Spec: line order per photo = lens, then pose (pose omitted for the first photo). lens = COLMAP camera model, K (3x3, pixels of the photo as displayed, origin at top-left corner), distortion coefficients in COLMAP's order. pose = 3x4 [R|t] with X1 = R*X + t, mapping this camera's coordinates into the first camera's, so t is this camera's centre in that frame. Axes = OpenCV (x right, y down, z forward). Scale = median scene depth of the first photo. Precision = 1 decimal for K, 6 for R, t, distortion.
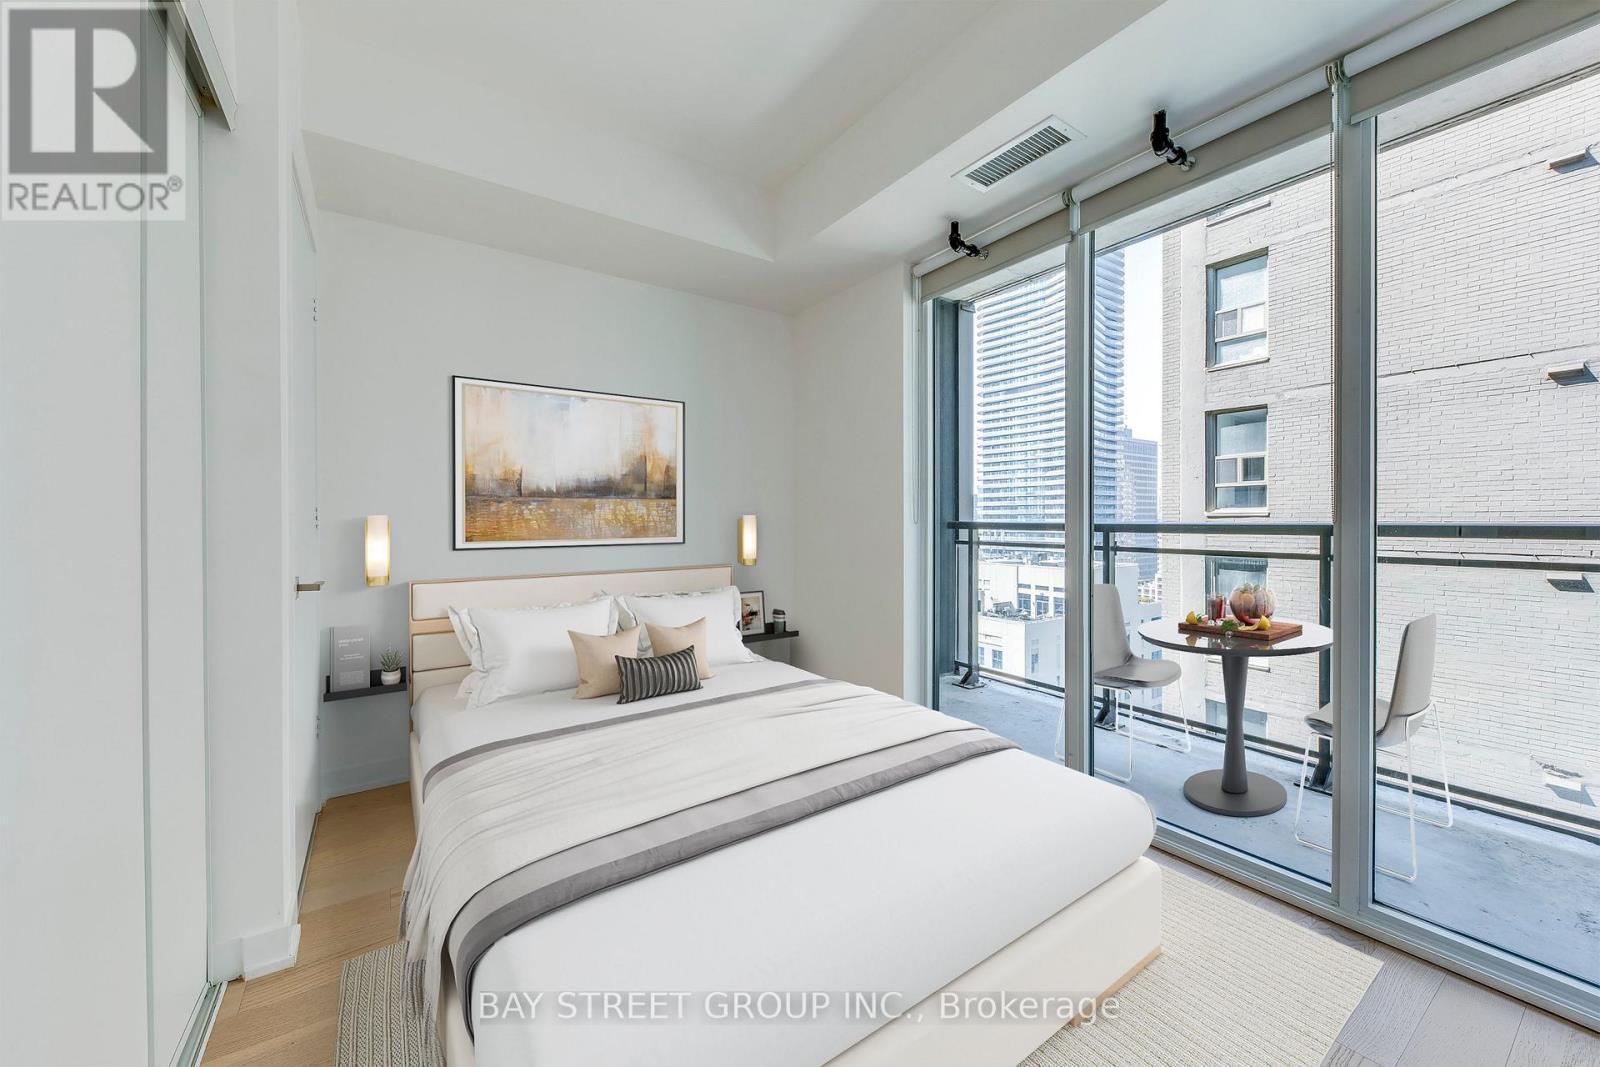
lens RADIAL K [[619.2, 0, 786.9], [0, 619.2, 527.6], [0, 0, 1]] dist [0.016257, -0.007351]
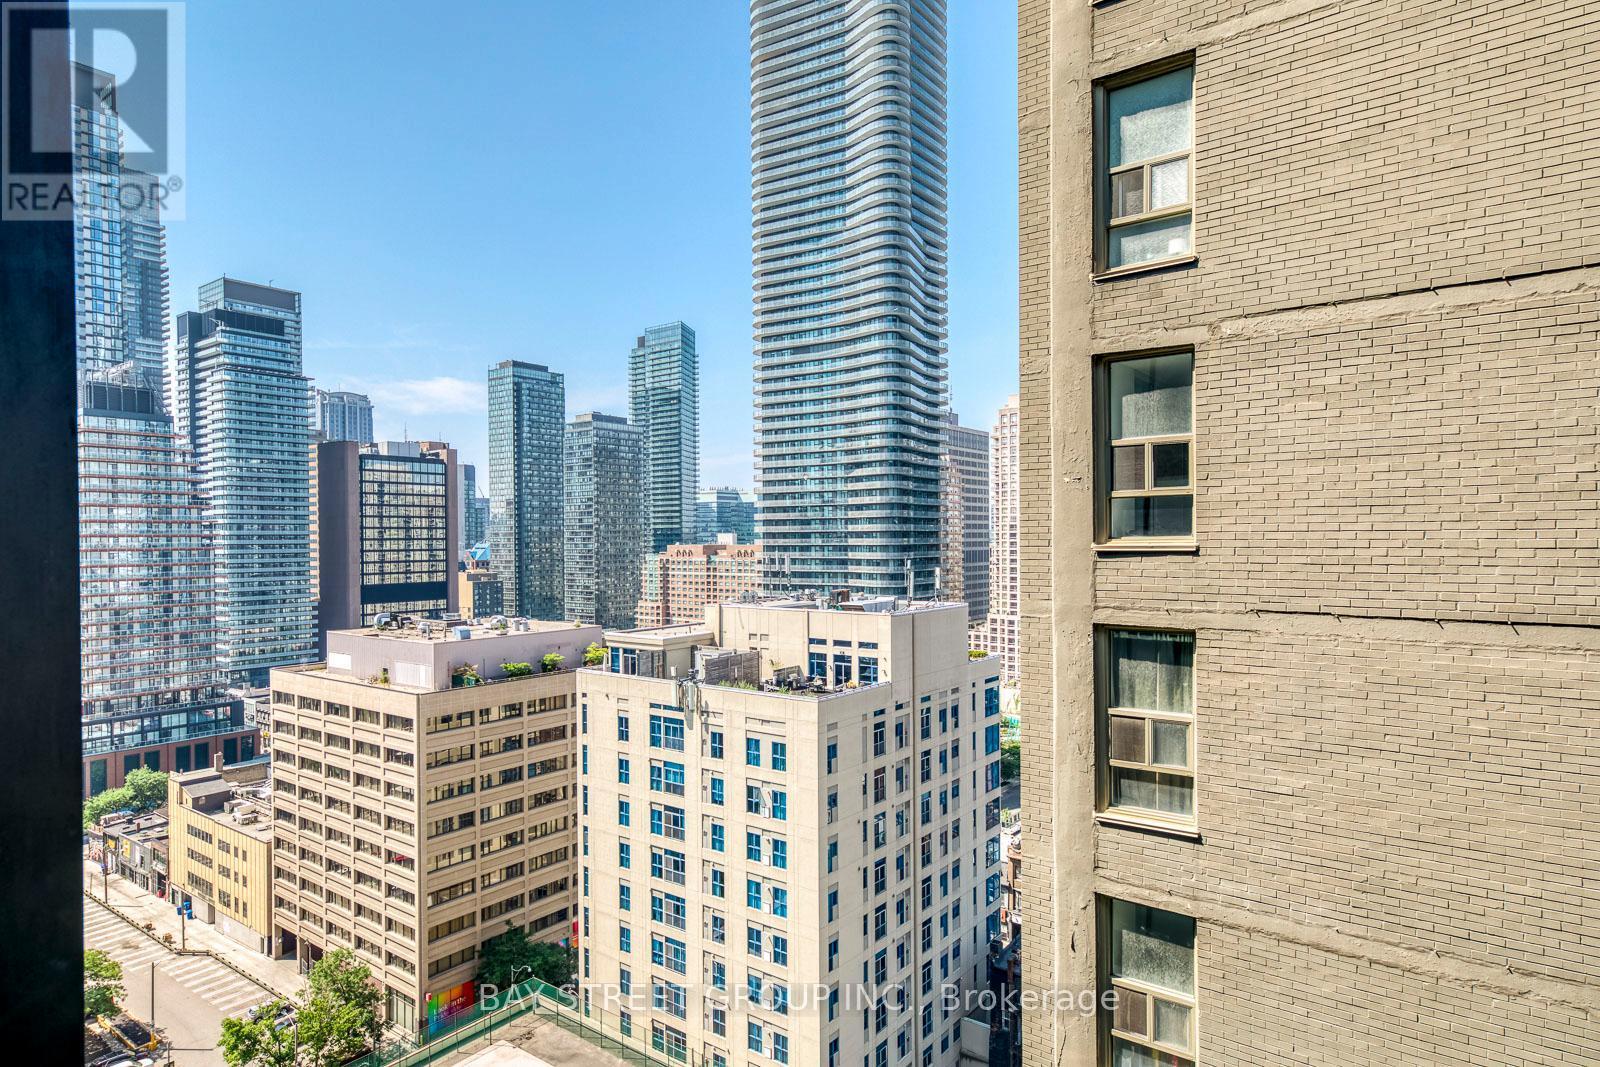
lens RADIAL K [[995.0, 0, 791.1], [0, 995.0, 564.0], [0, 0, 1]] dist [0.028781, -0.000382]
pose [[0.943160, -0.011674, 0.332133, 0.149195], [0.008575, 0.999905, 0.010794, -0.020380], [-0.332228, -0.007332, 0.943171, 0.291965]]
